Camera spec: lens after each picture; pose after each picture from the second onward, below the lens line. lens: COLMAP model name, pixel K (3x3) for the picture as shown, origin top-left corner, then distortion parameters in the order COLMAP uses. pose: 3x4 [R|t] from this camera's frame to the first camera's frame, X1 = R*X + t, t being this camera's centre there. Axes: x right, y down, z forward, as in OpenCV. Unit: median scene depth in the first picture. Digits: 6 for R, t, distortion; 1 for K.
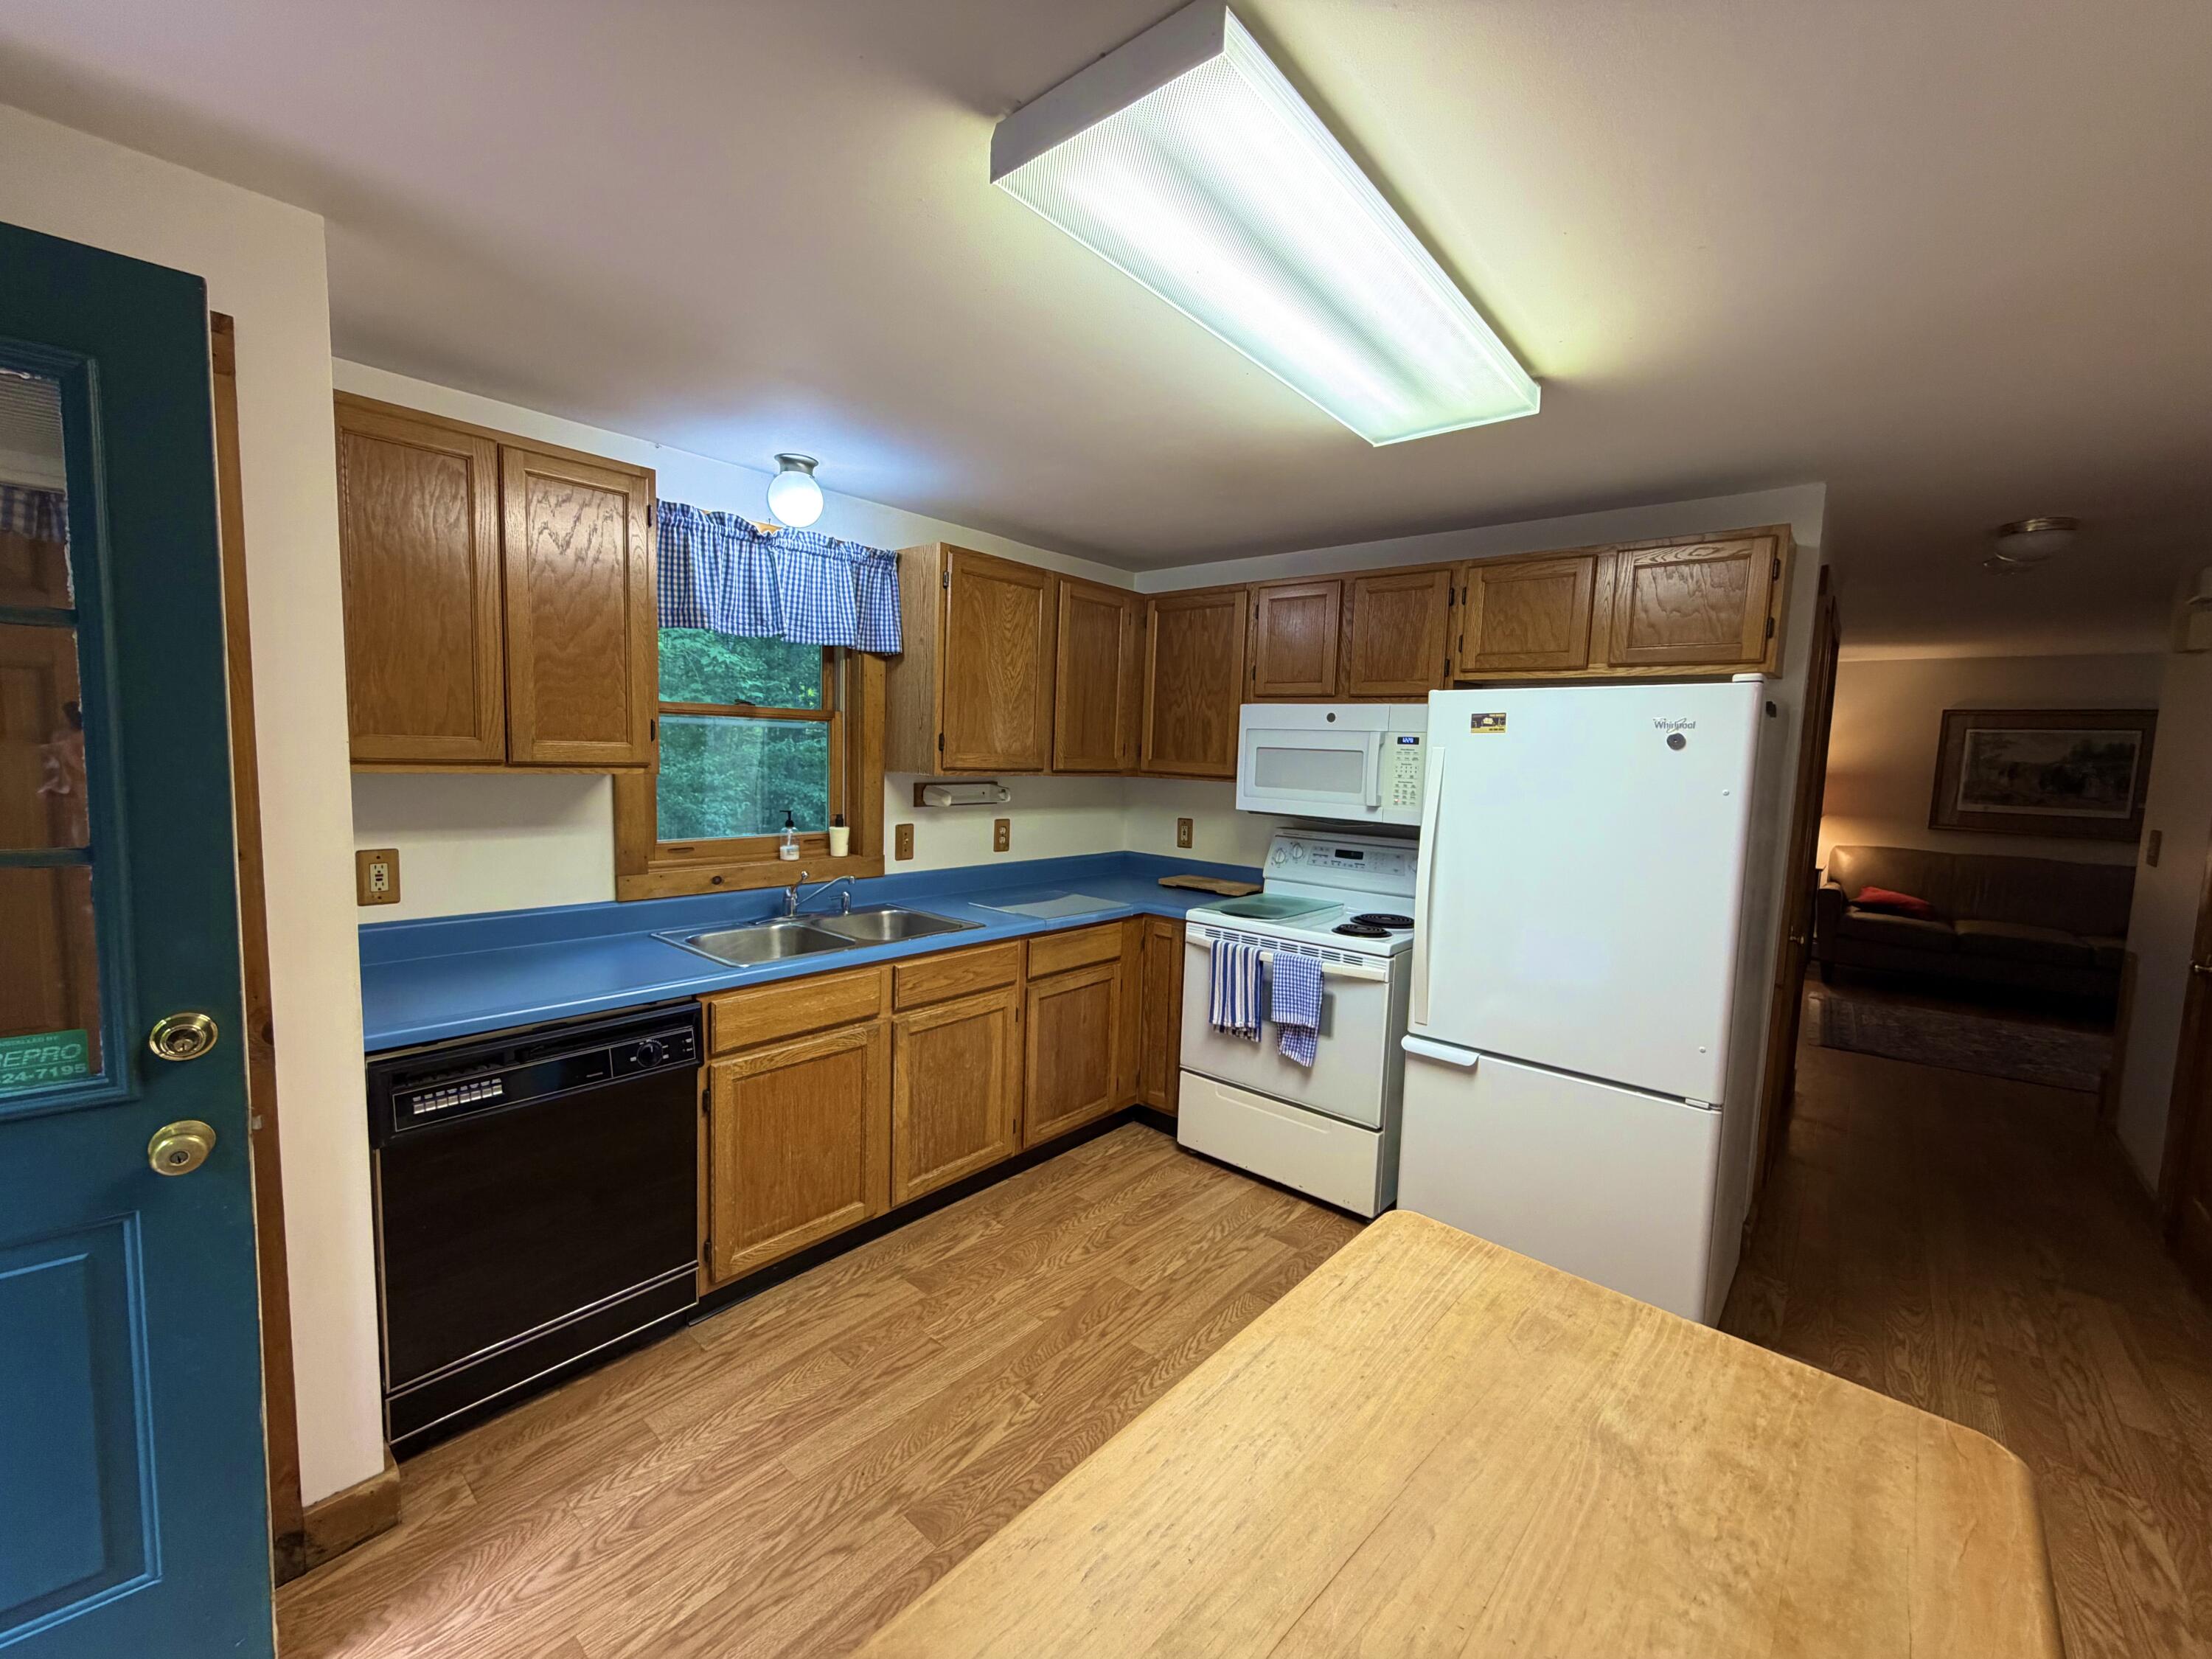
lens RADIAL K [[888.3, 0, 1099.9], [0, 888.3, 831.5], [0, 0, 1]] dist [-0.000047, 0.000351]
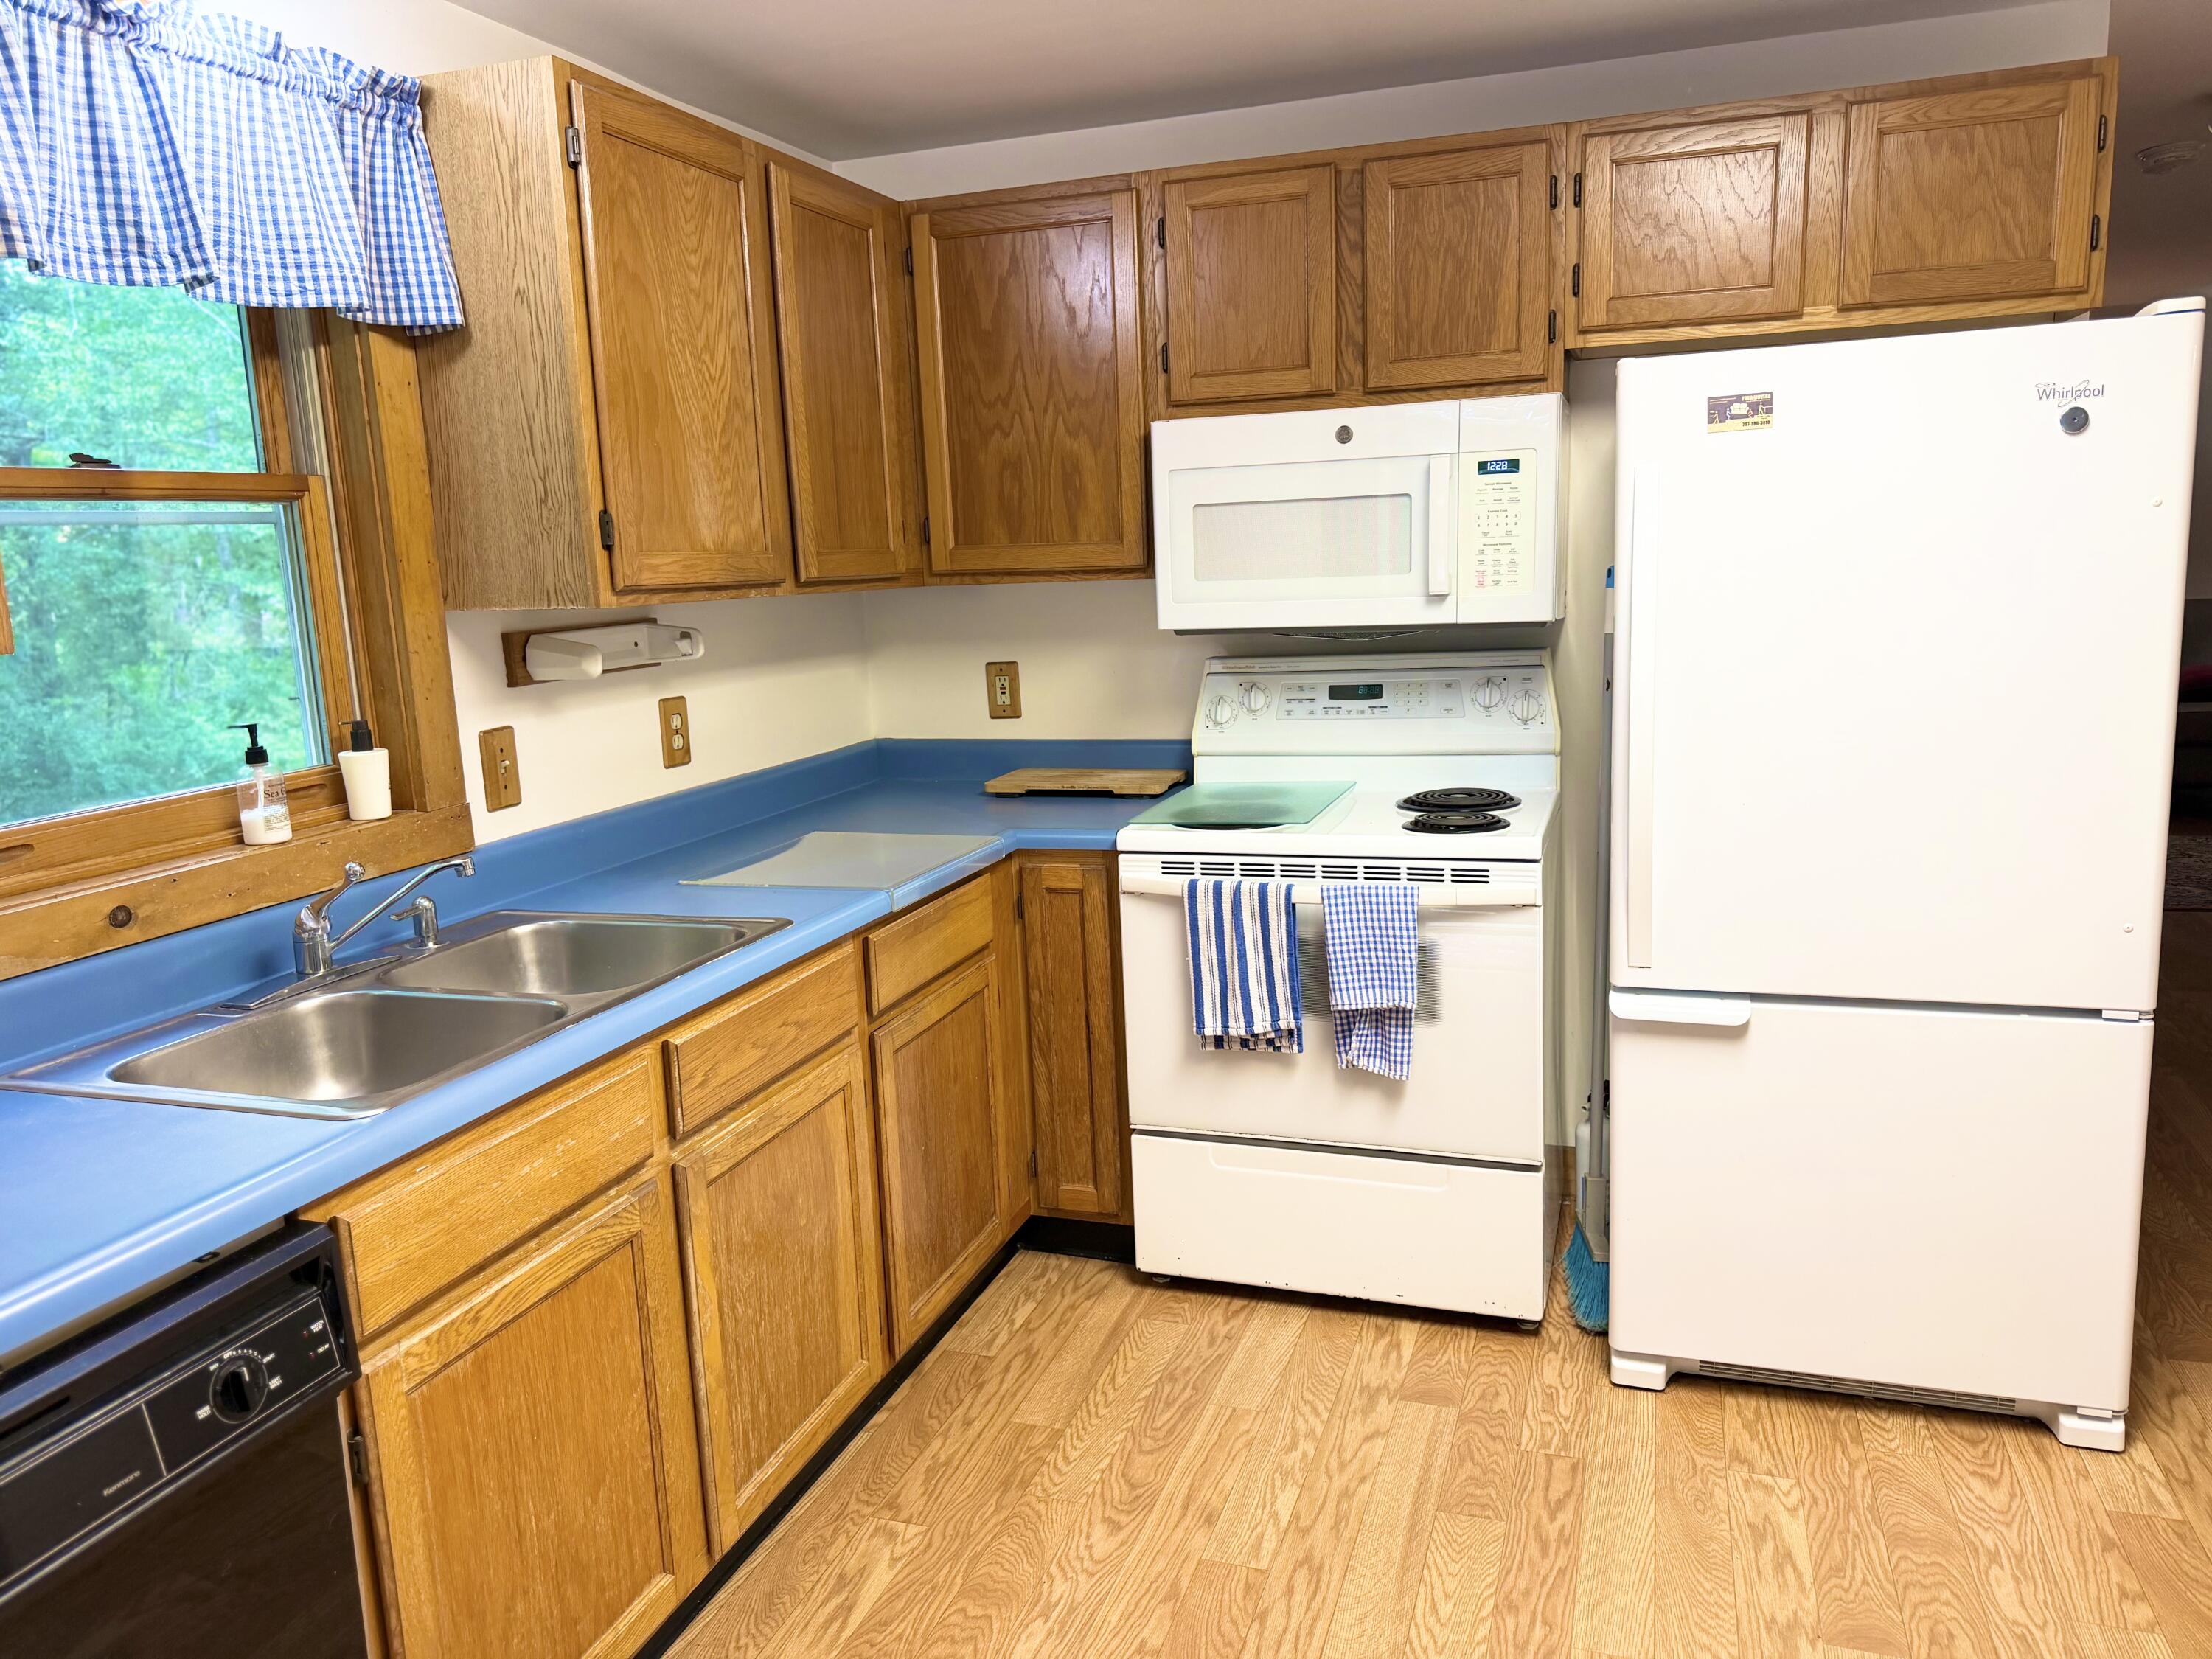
lens RADIAL K [[1563.3, 0, 1105.2], [0, 1563.3, 828.6], [0, 0, 1]] dist [0.077368, -0.121884]
pose [[0.924655, -0.138290, 0.354808, -0.249247], [0.108103, 0.988723, 0.103640, -0.008610], [-0.365139, -0.057475, 0.929177, 0.173346]]
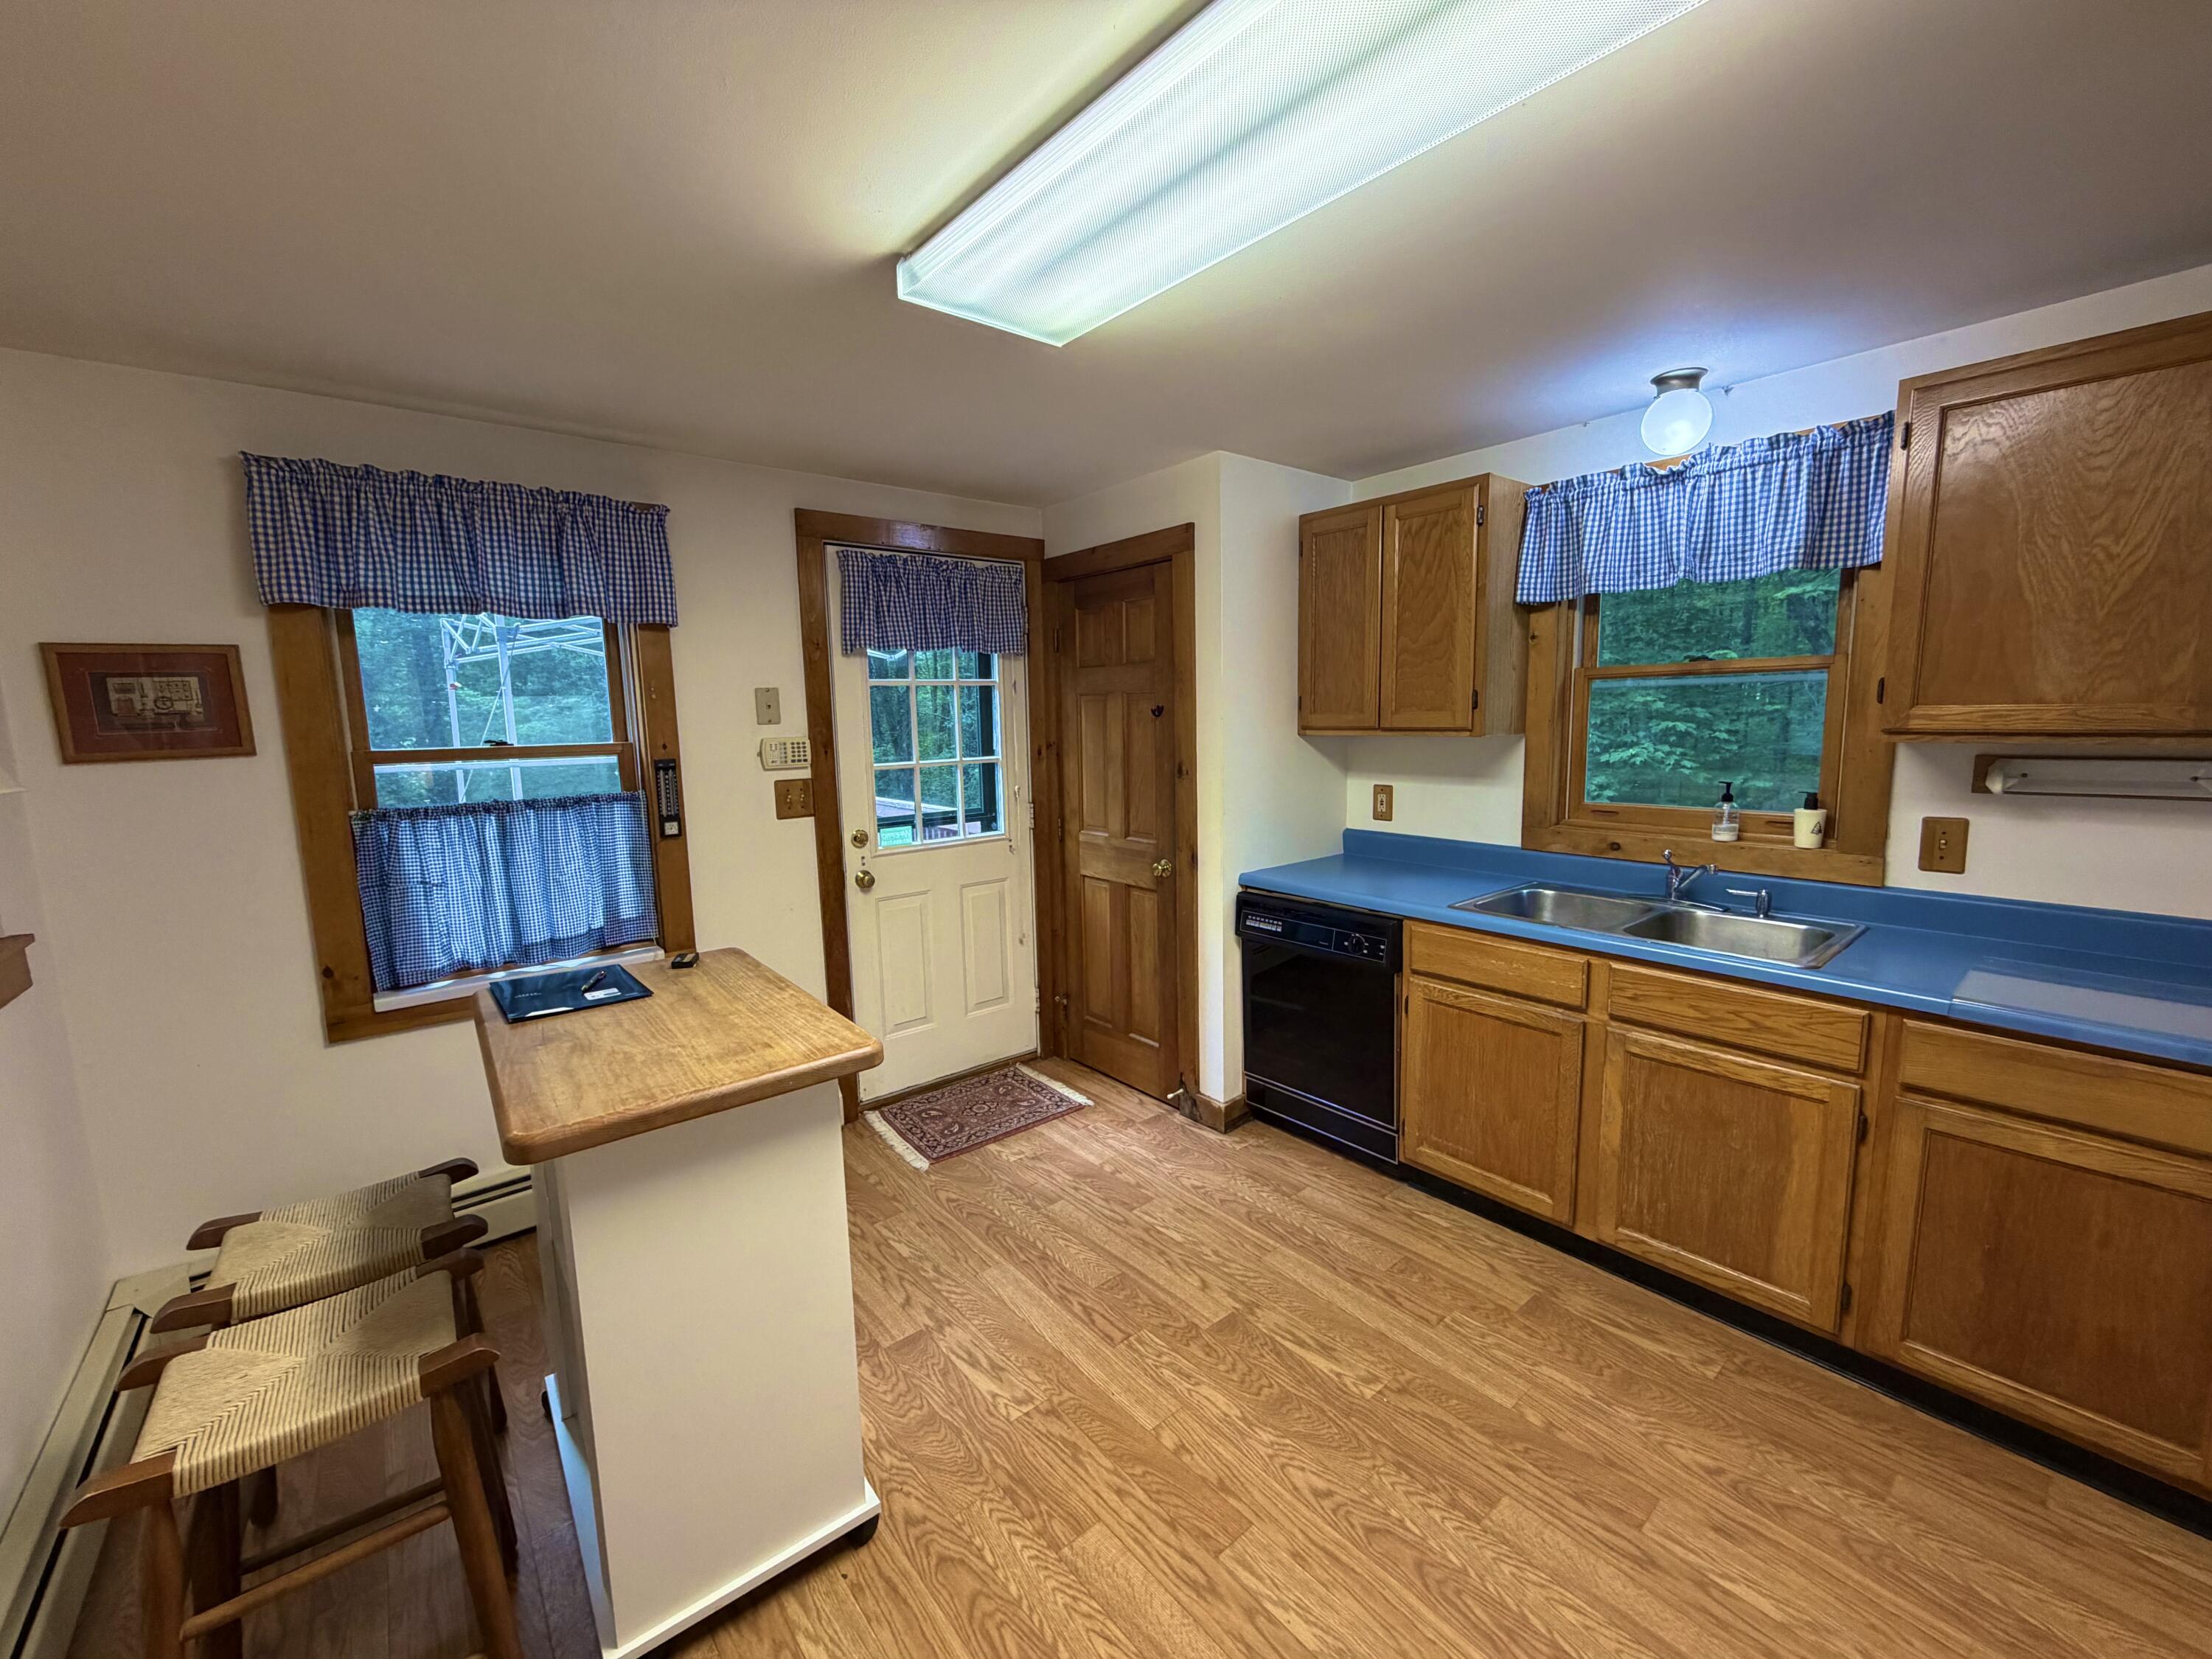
lens RADIAL K [[888.3, 0, 1099.9], [0, 888.3, 831.5], [0, 0, 1]] dist [-0.000047, 0.000351]
pose [[-0.169591, 0.103822, -0.980031, 0.578209], [-0.070792, 0.990583, 0.117190, -0.033703], [0.982969, 0.089253, -0.160645, 0.549609]]
